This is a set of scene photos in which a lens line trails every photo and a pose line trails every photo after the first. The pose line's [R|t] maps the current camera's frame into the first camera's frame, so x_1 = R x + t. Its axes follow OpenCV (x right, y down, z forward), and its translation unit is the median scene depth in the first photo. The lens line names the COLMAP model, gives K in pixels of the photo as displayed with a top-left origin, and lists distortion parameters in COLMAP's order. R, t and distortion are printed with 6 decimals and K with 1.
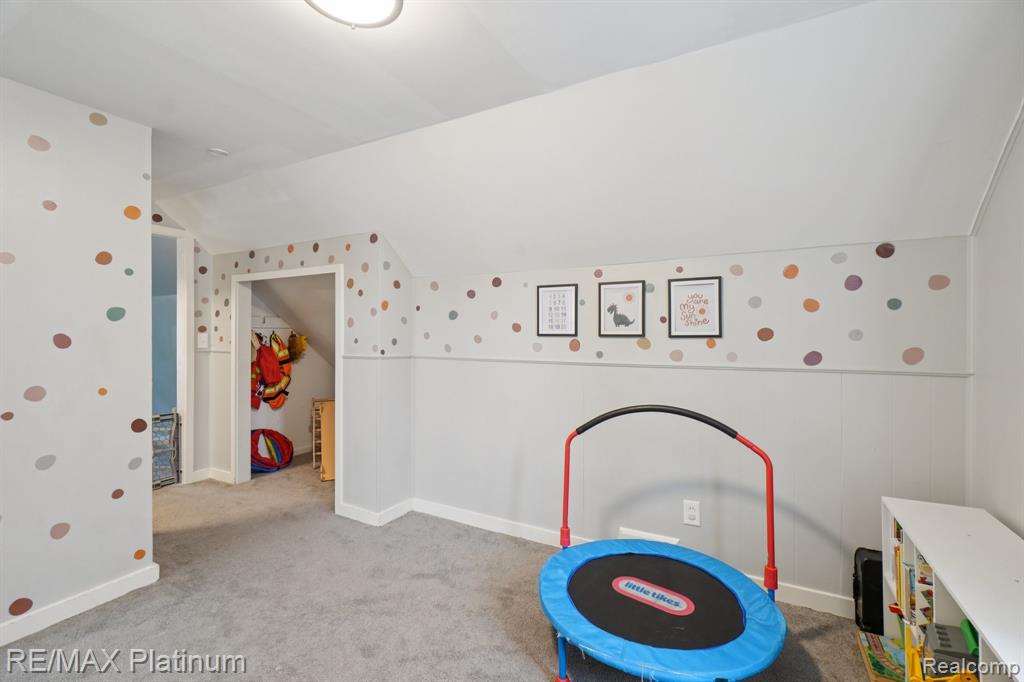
lens RADIAL K [[442.2, 0, 515.4], [0, 442.2, 336.3], [0, 0, 1]] dist [-0.009969, 0.000377]
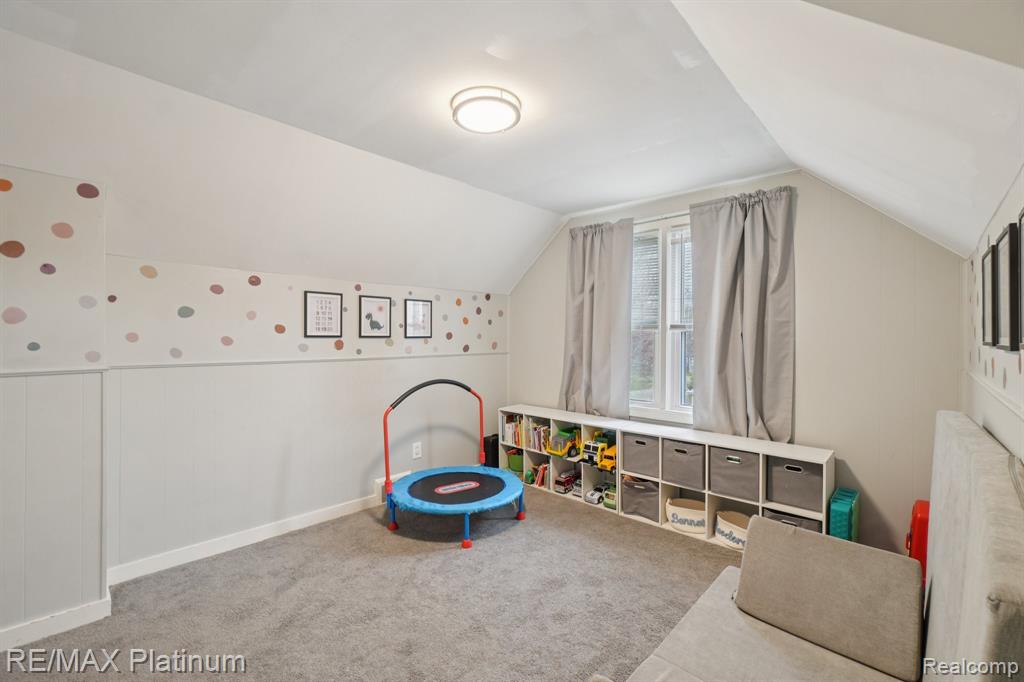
lens RADIAL K [[442.2, 0, 516.9], [0, 442.2, 336.9], [0, 0, 1]] dist [-0.009969, 0.000377]
pose [[0.244295, -0.005616, 0.969685, -0.966191], [-0.003808, 0.999970, 0.006750, -0.011913], [-0.969694, -0.005342, 0.244266, 0.260316]]
